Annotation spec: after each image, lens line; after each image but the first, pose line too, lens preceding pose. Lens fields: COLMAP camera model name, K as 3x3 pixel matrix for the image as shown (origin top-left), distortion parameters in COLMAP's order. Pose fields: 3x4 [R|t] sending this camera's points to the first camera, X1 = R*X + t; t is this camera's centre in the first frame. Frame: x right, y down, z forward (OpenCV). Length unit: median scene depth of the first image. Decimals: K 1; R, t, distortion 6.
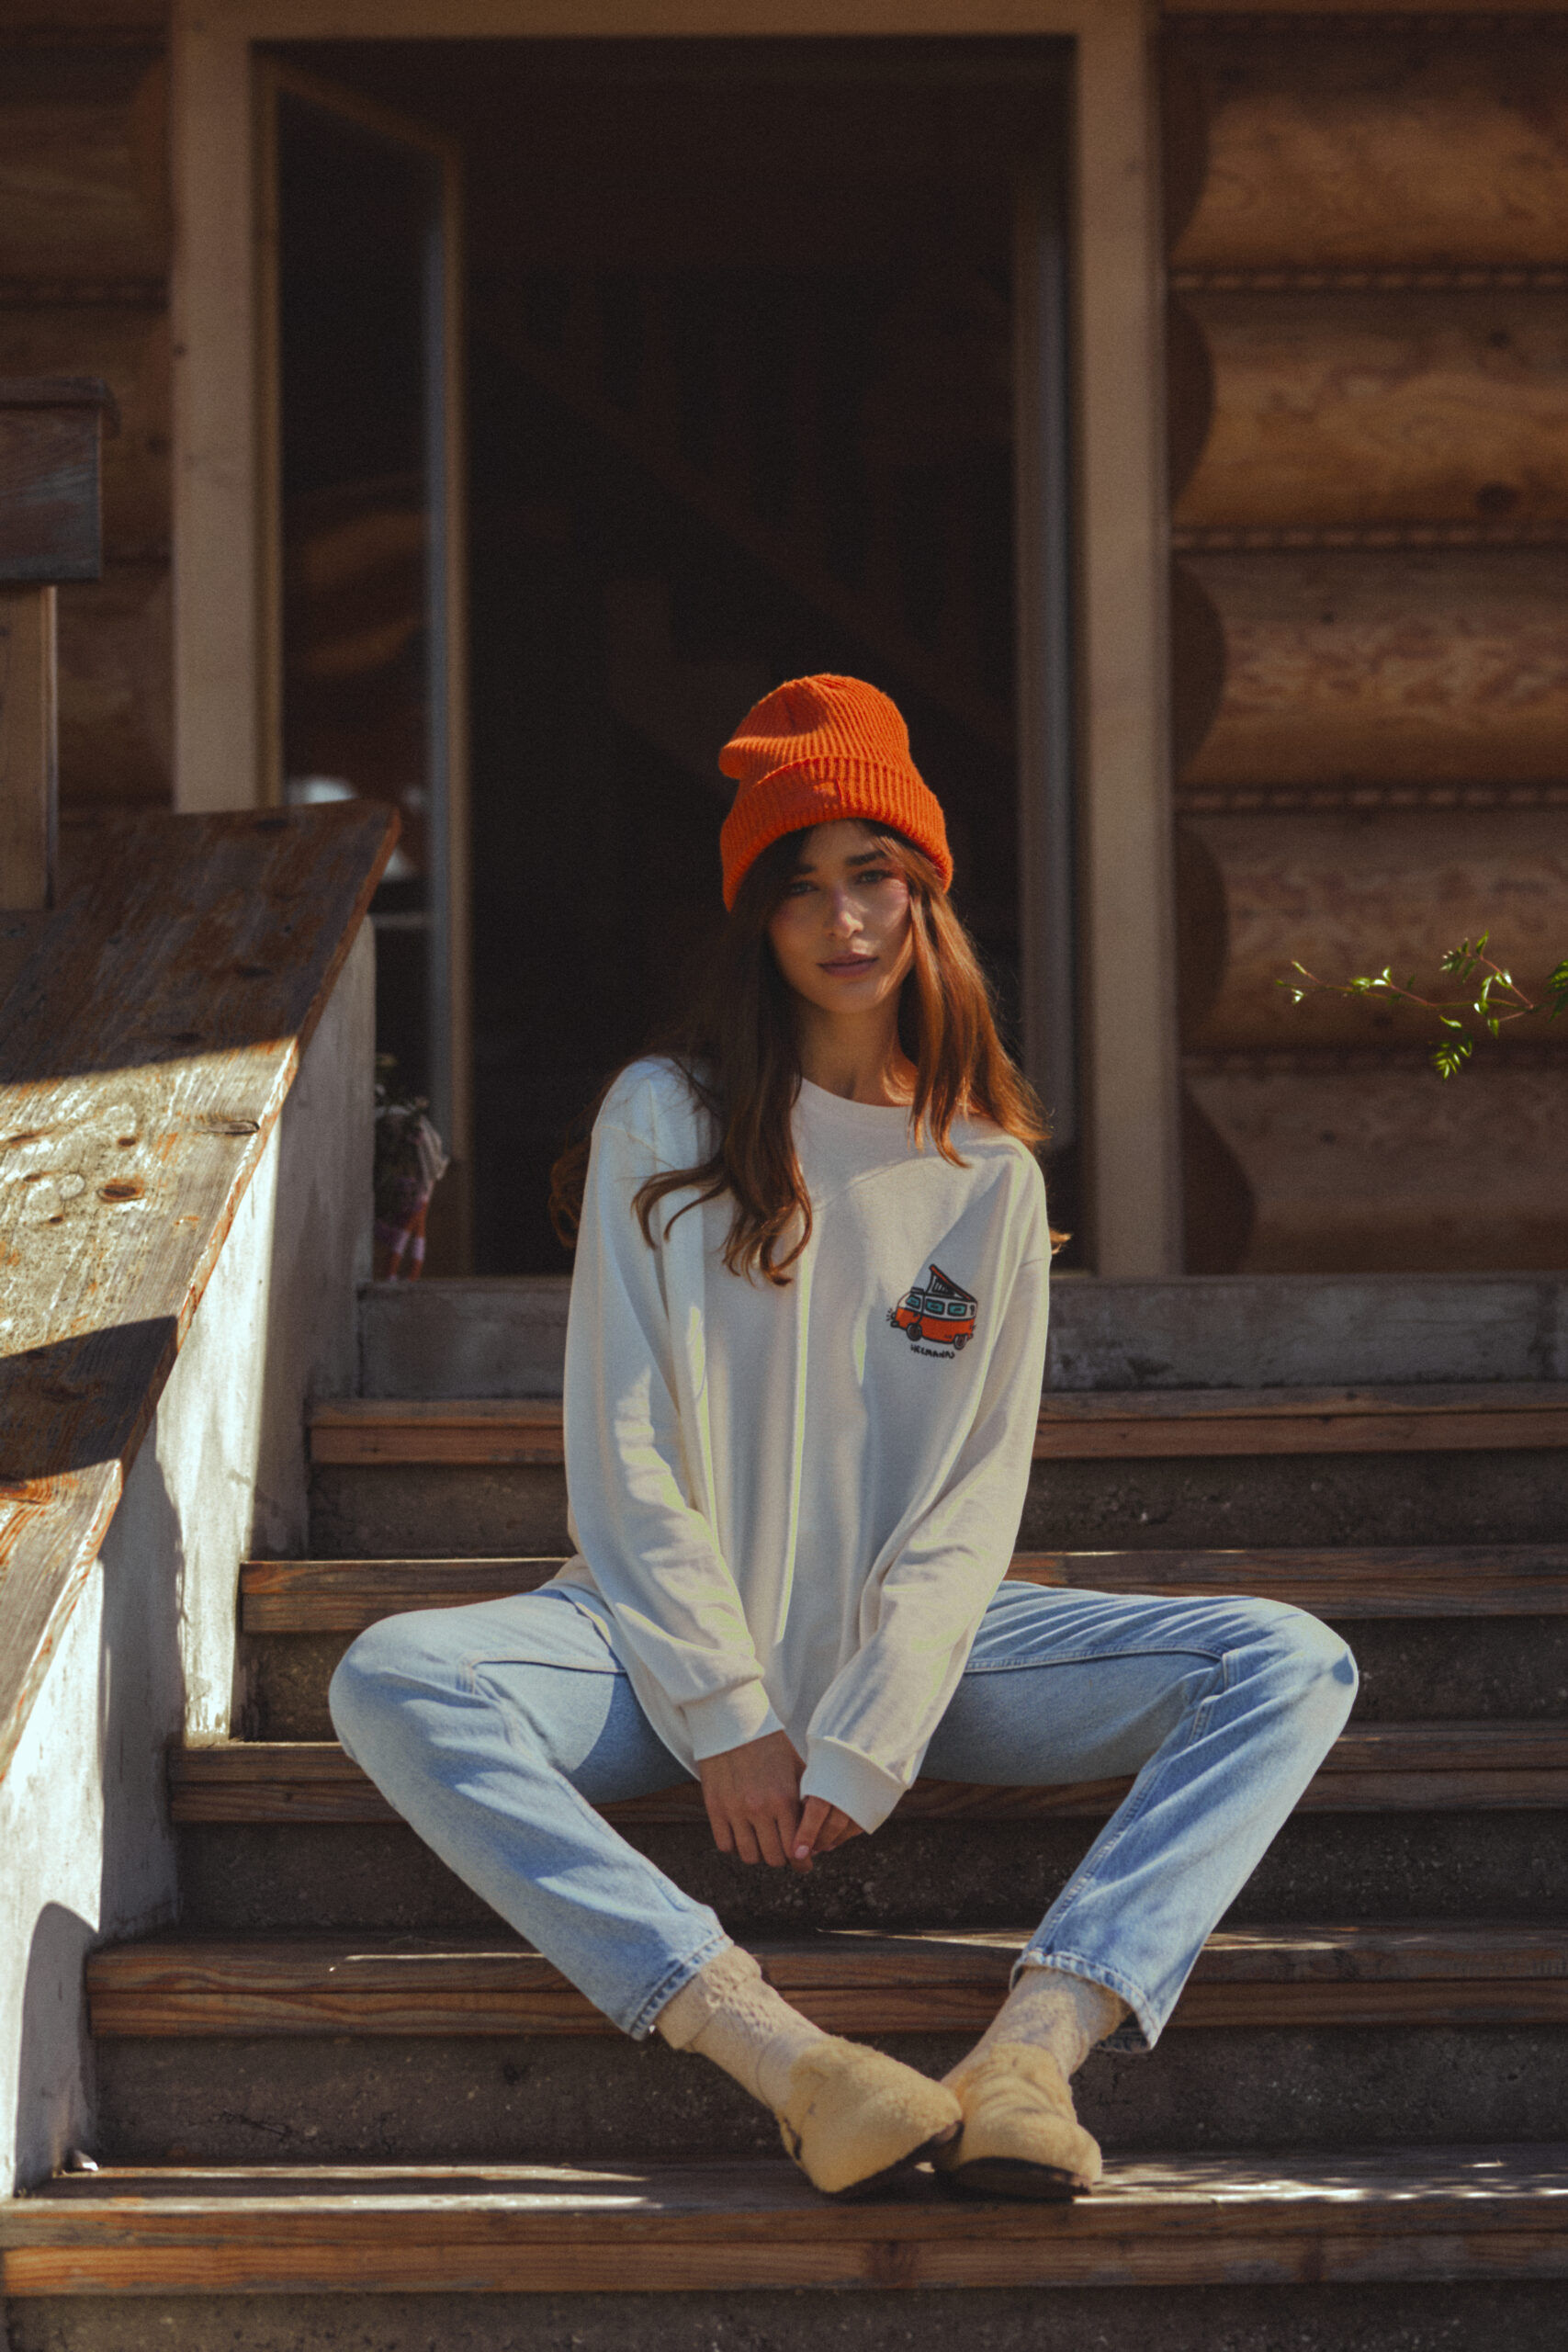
lens RADIAL K [[5821.2, 0, 784.3], [0, 5821.2, 1175.0], [0, 0, 1]] dist [-0.003437, 0.000000]
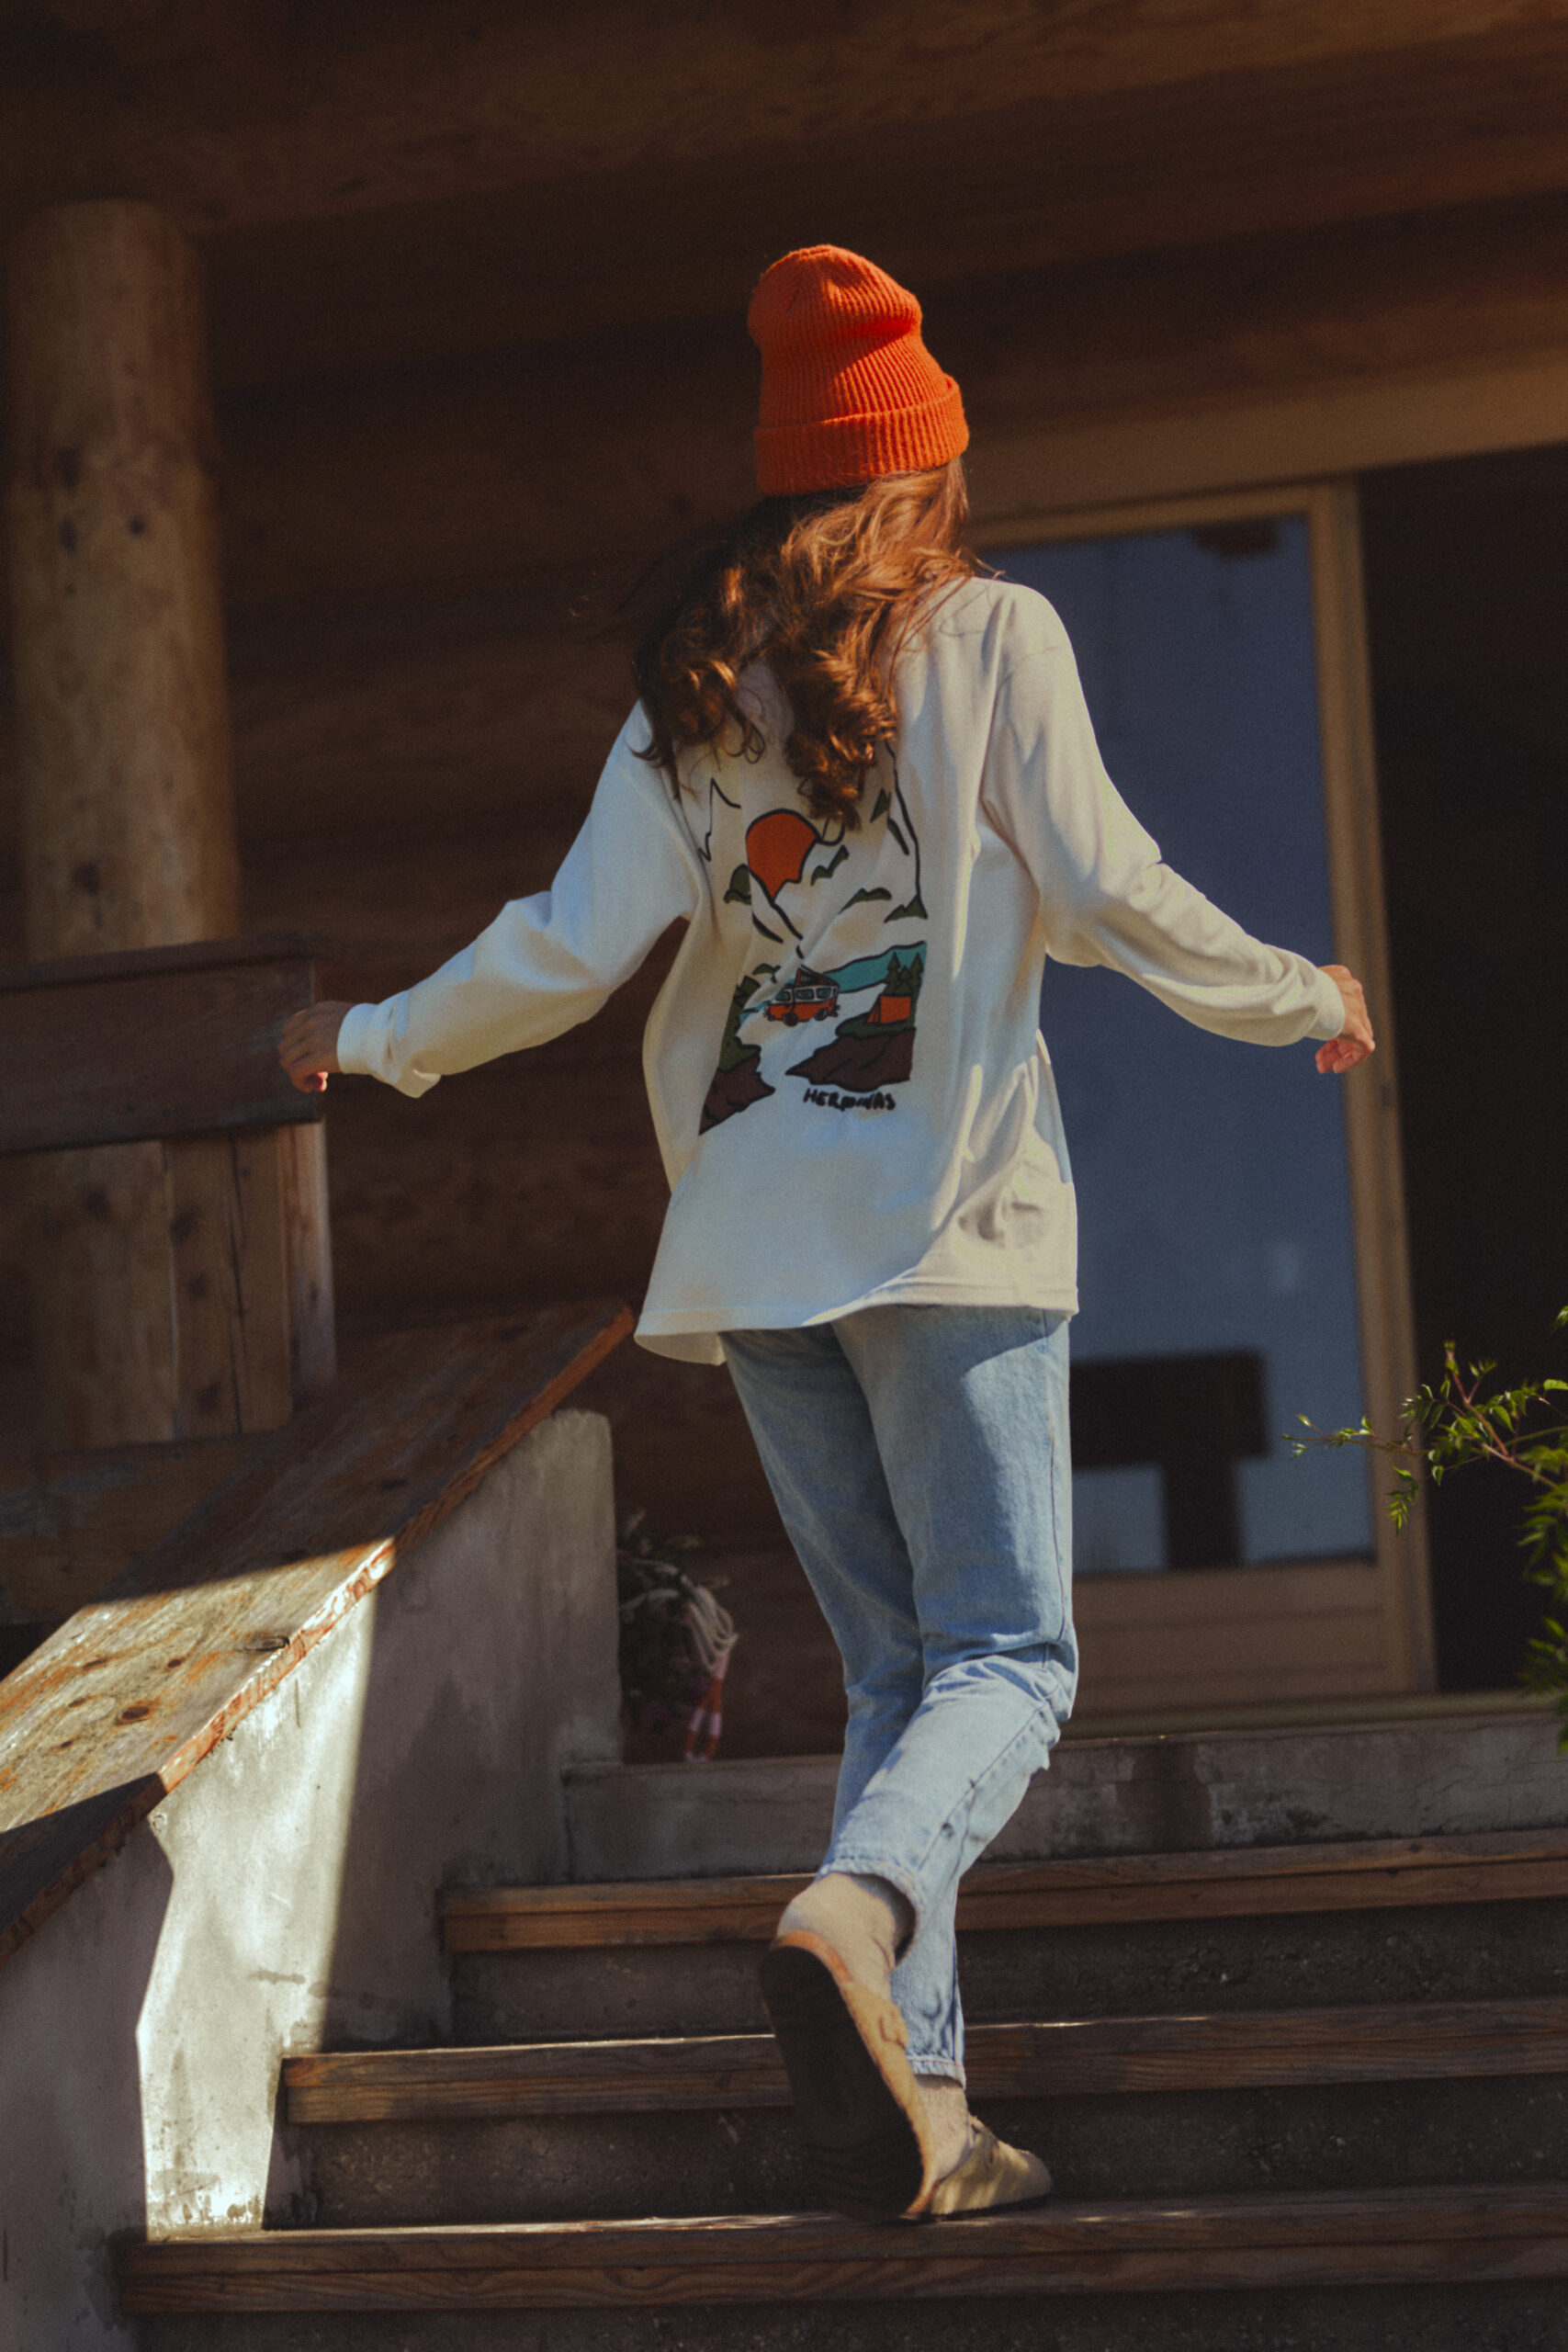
lens RADIAL K [[5821.2, 0, 784.7], [0, 5821.2, 1177.2], [0, 0, 1]] dist [-0.003437, 0.000000]
pose [[0.933344, -0.079094, -0.350161, 0.352255], [0.058407, 0.995887, -0.069266, -0.013144], [0.354200, 0.044197, 0.934125, 0.036375]]
